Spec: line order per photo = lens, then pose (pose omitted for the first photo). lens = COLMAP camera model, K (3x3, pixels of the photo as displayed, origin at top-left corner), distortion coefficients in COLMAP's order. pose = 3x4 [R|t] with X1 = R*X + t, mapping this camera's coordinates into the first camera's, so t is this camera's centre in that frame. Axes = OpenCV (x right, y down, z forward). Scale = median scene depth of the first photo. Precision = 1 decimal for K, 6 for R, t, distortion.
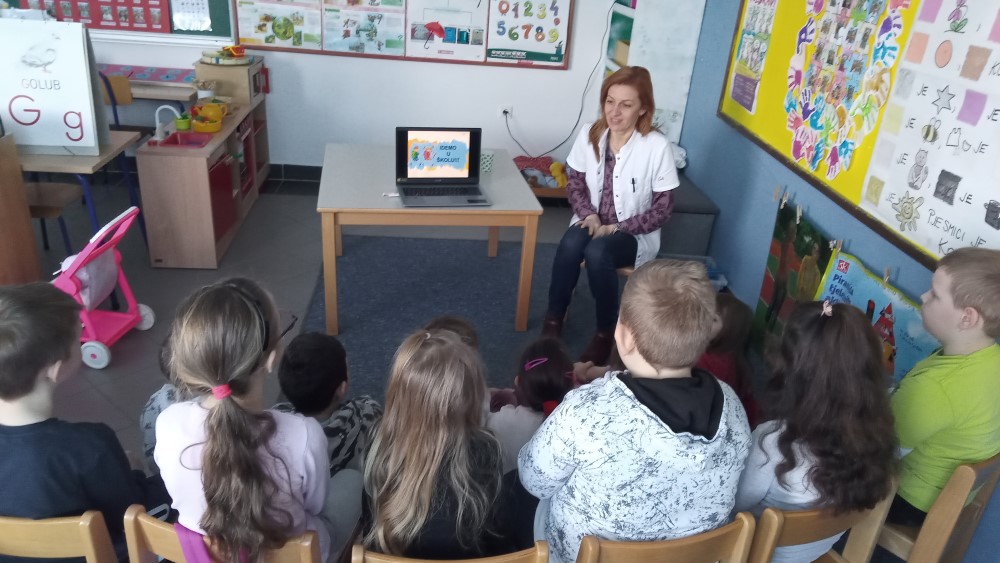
lens RADIAL K [[727.0, 0, 500.2], [0, 727.0, 285.7], [0, 0, 1]] dist [0.028648, -0.027597]
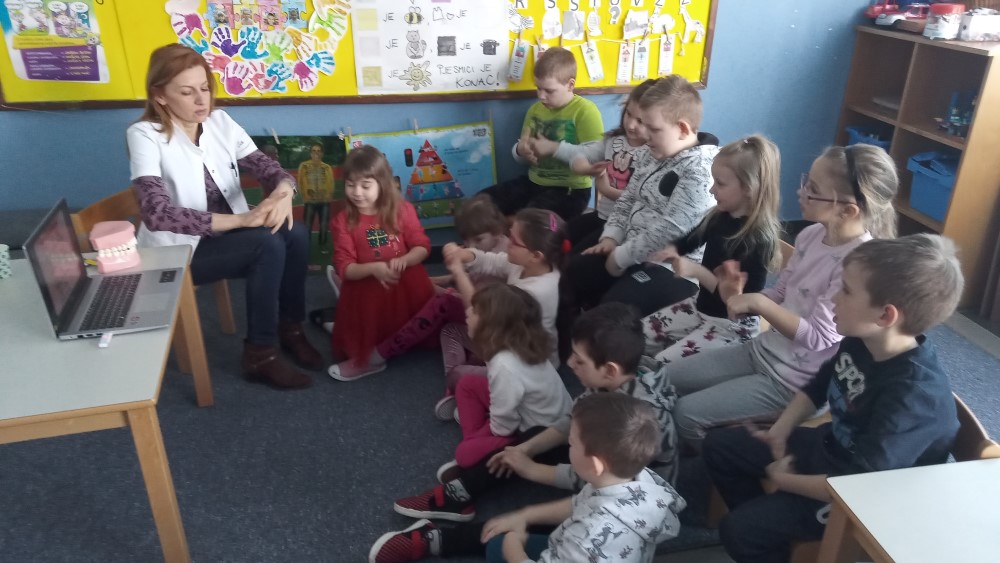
lens RADIAL K [[727.0, 0, 500.2], [0, 727.0, 285.7], [0, 0, 1]] dist [0.028648, -0.027597]
pose [[-0.105162, -0.506849, 0.855596, -0.767482], [0.423590, 0.755583, 0.499666, -0.370430], [-0.899729, 0.414968, 0.135238, 0.699922]]
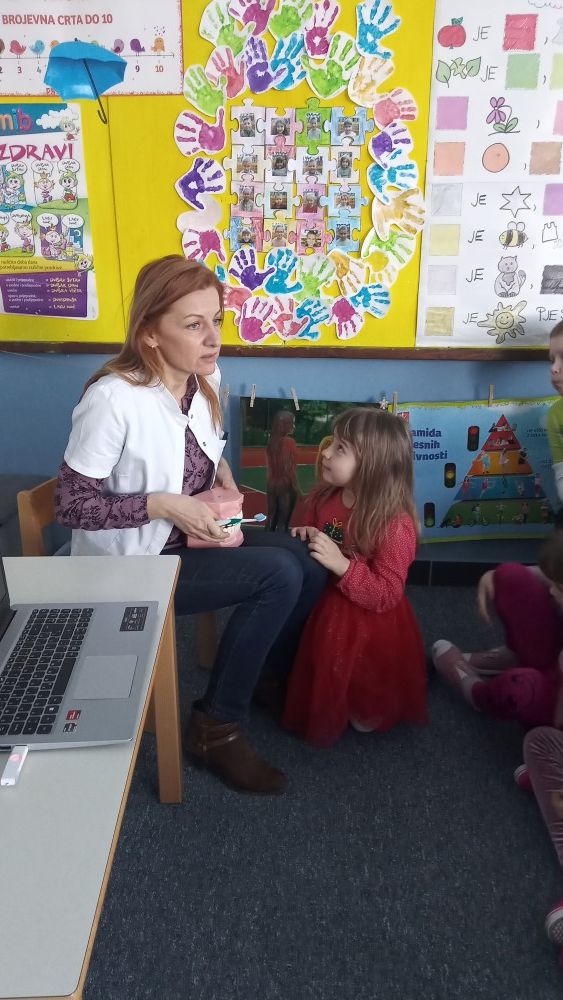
lens RADIAL K [[727.0, 0, 281.5], [0, 727.0, 500.0], [0, 0, 1]] dist [0.028648, -0.027597]
pose [[0.142099, -0.428657, 0.892222, -0.405802], [0.448426, 0.831447, 0.328040, -0.306257], [-0.882452, 0.353482, 0.310369, 0.882847]]
